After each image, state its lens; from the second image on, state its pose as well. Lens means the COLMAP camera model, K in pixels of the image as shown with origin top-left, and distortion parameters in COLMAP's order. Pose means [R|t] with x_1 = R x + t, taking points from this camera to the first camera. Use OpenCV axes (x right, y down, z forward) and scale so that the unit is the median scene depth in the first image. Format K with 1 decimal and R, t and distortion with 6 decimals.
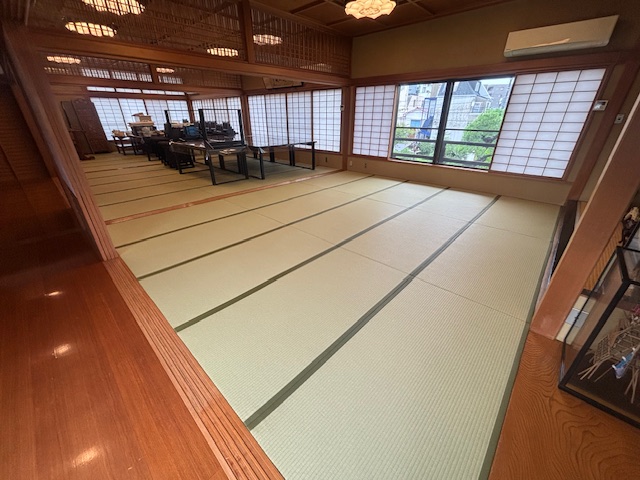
lens RADIAL K [[258.0, 0, 321.6], [0, 258.0, 236.6], [0, 0, 1]] dist [-0.003847, -0.000365]
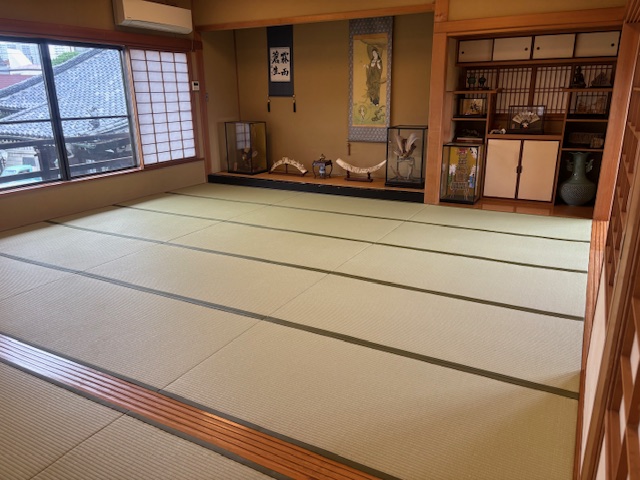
lens RADIAL K [[490.0, 0, 321.4], [0, 490.0, 242.8], [0, 0, 1]] dist [0.045824, 0.000786]
pose [[-0.234062, -0.280228, 0.930960, -1.081915], [0.439427, 0.823676, 0.358416, -0.443452], [-0.867248, 0.492980, -0.069652, 0.935405]]
